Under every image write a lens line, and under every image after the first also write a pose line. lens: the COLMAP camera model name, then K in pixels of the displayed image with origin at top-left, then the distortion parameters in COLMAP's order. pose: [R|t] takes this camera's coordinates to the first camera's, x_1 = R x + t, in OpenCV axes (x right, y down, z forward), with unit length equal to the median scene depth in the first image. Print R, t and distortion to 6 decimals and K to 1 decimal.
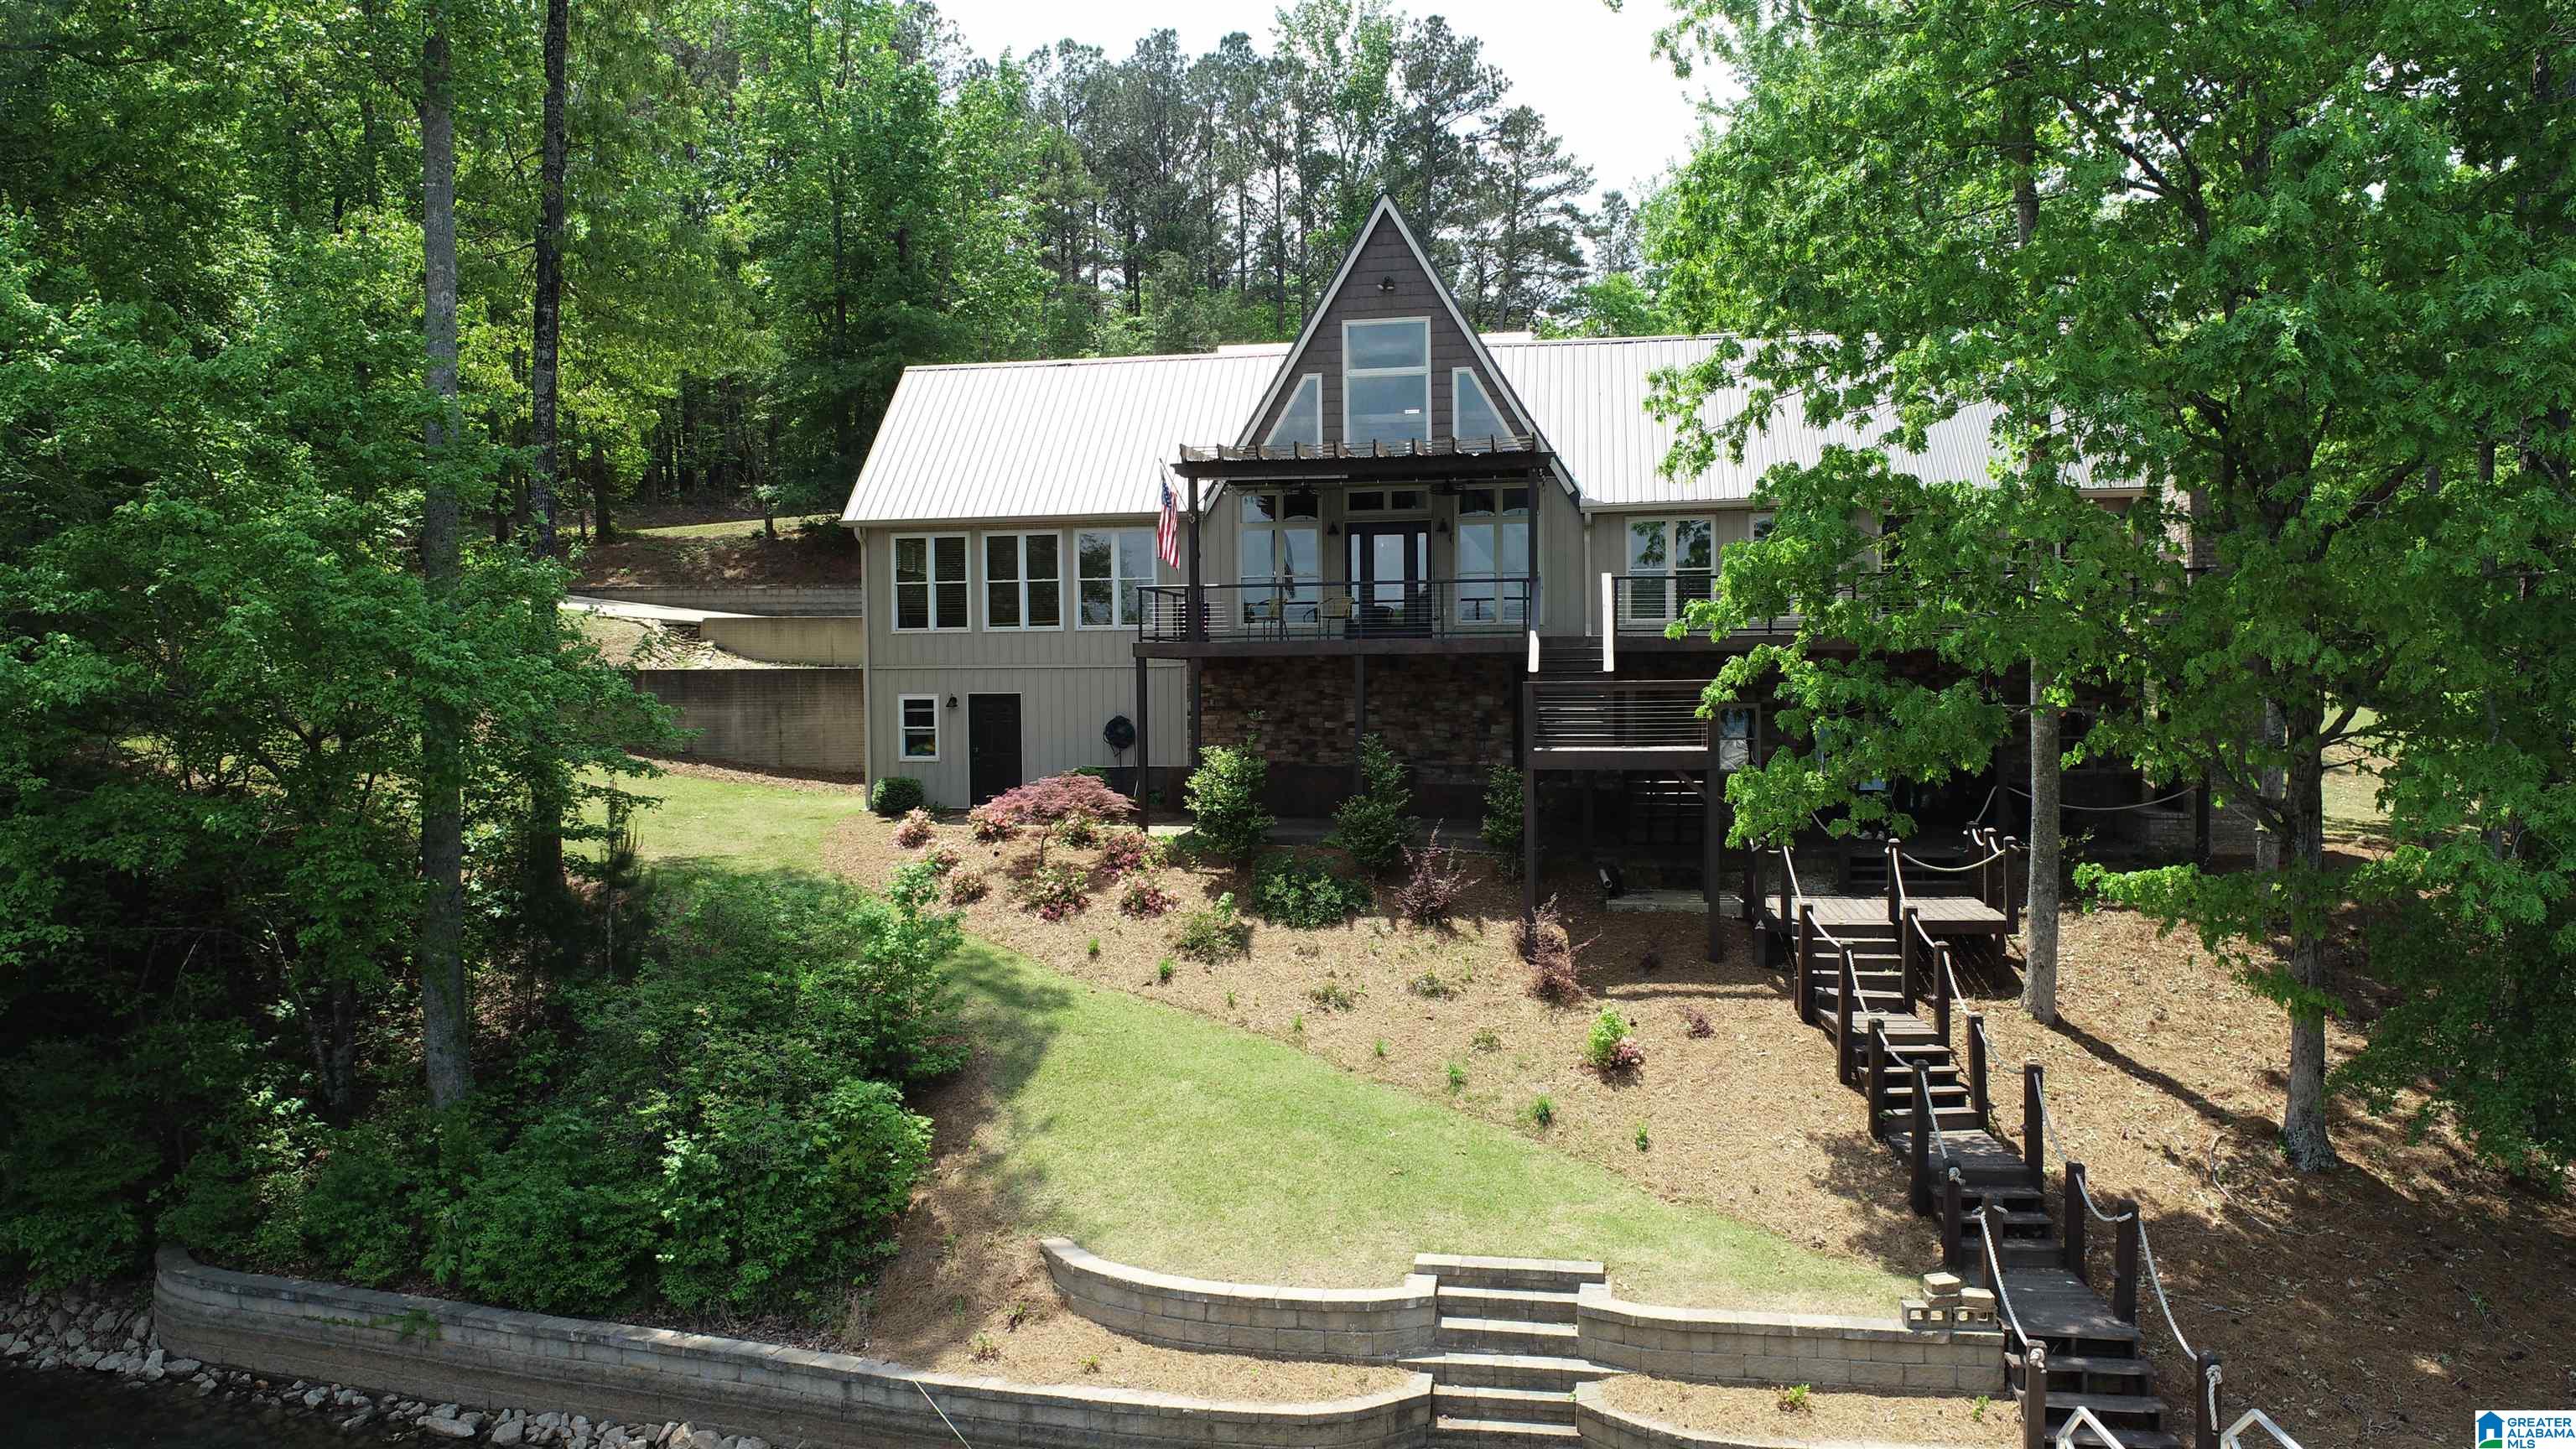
lens RADIAL K [[1745.6, 0, 1277.2], [0, 1745.6, 726.3], [0, 0, 1]] dist [-0.009045, -0.002899]
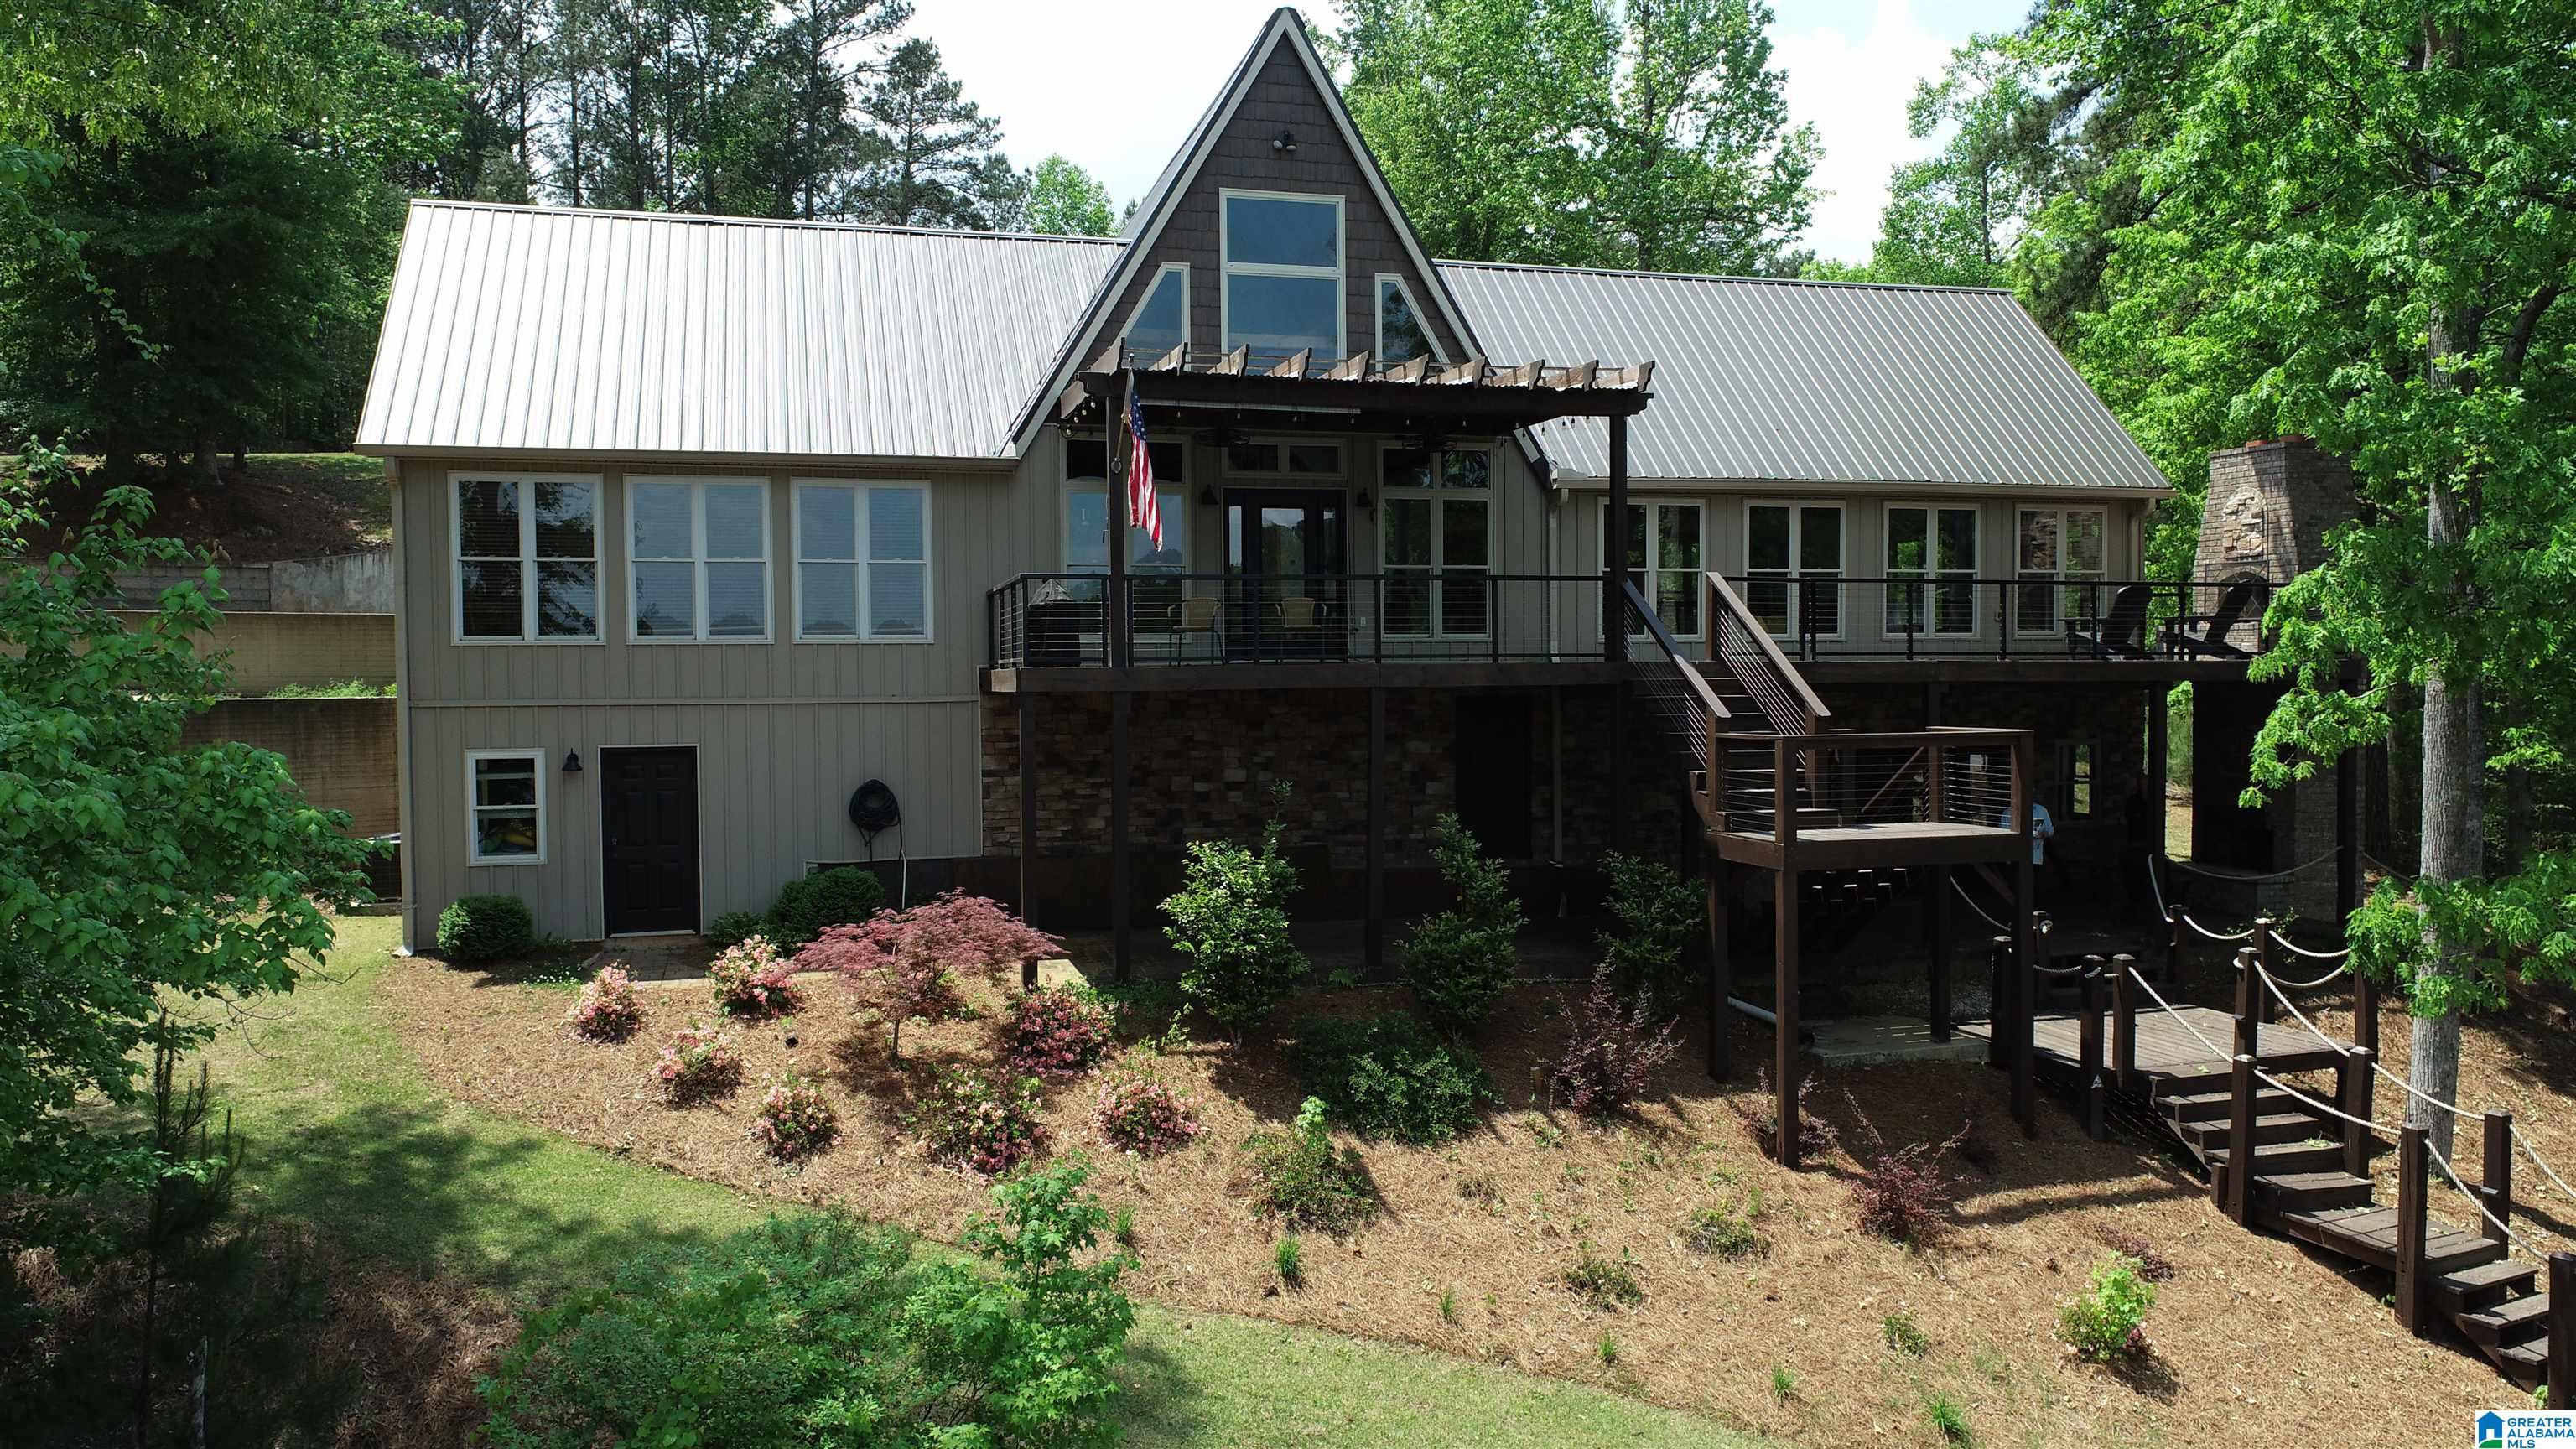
lens RADIAL K [[1745.6, 0, 1277.2], [0, 1745.6, 726.3], [0, 0, 1]] dist [-0.009045, -0.002899]
pose [[0.900714, -0.011684, 0.434255, -0.350985], [0.012552, 0.999921, 0.000869, -0.036437], [-0.434231, 0.004668, 0.900790, 0.567462]]
